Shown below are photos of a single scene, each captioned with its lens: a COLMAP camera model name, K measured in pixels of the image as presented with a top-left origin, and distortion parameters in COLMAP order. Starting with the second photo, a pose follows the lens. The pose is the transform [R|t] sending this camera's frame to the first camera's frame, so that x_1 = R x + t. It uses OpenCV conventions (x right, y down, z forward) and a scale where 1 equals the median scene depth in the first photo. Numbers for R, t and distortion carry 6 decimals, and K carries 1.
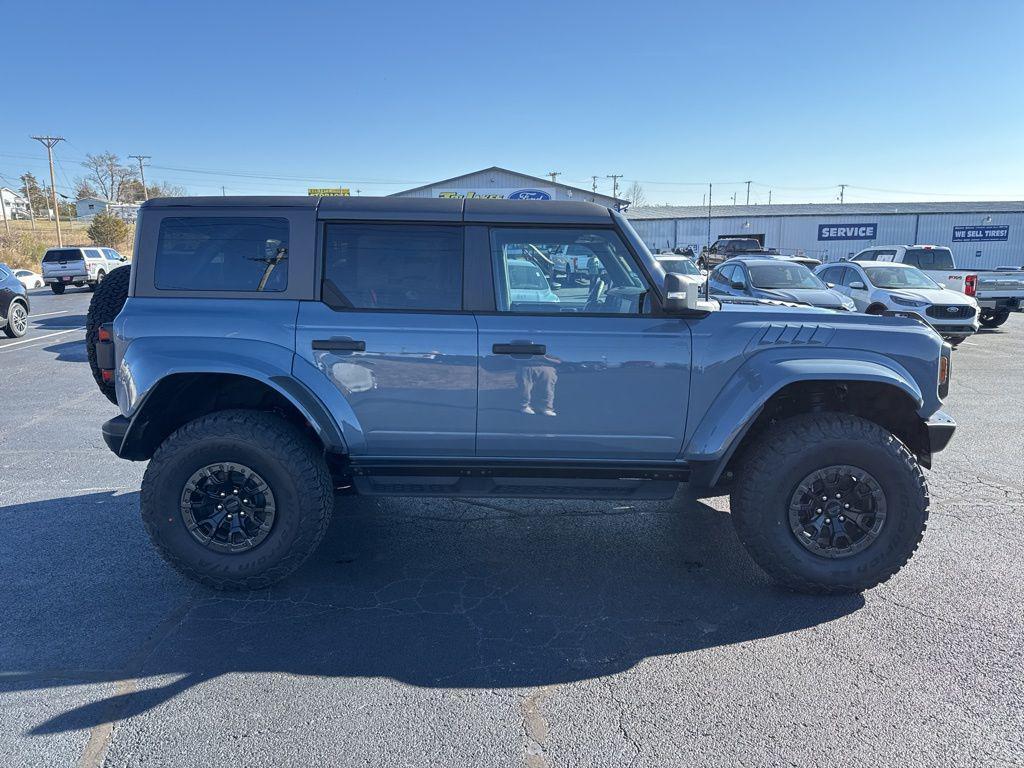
lens RADIAL K [[741.9, 0, 512.0], [0, 741.9, 384.0], [0, 0, 1]] dist [0.013426, 0.000234]
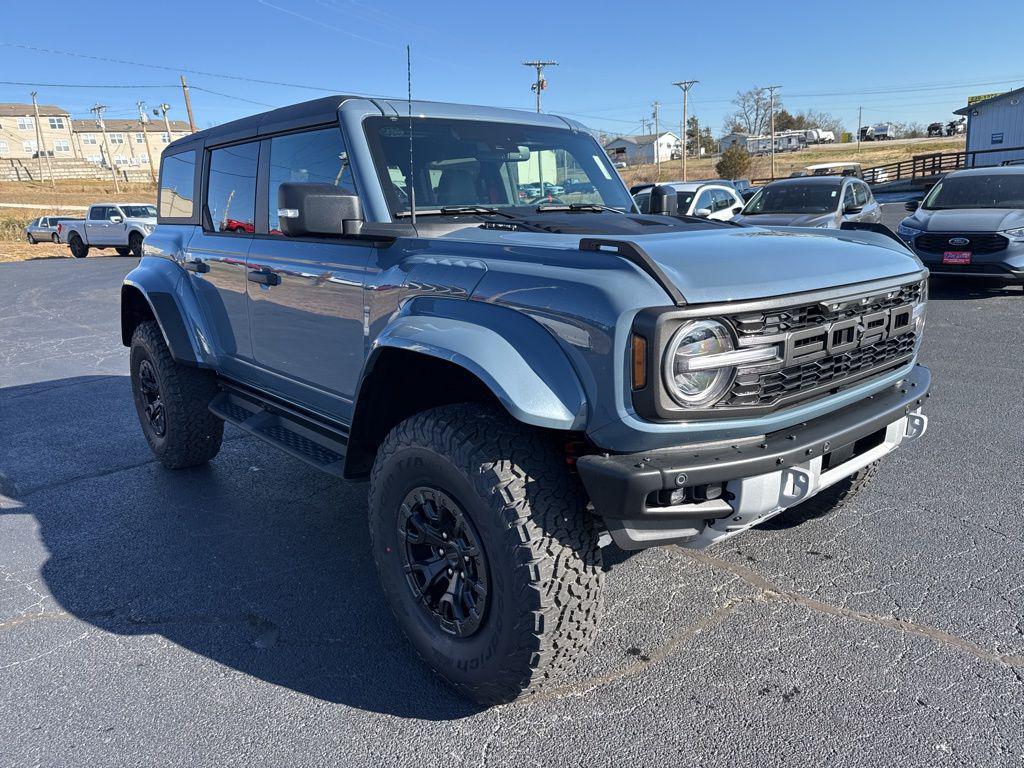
lens RADIAL K [[755.5, 0, 512.0], [0, 755.5, 384.0], [0, 0, 1]] dist [-0.003011, -0.001590]
pose [[0.651820, 0.148751, -0.743642, 0.920453], [-0.082935, 0.988675, 0.125071, -0.071596], [0.753825, -0.019850, 0.656775, 0.593276]]
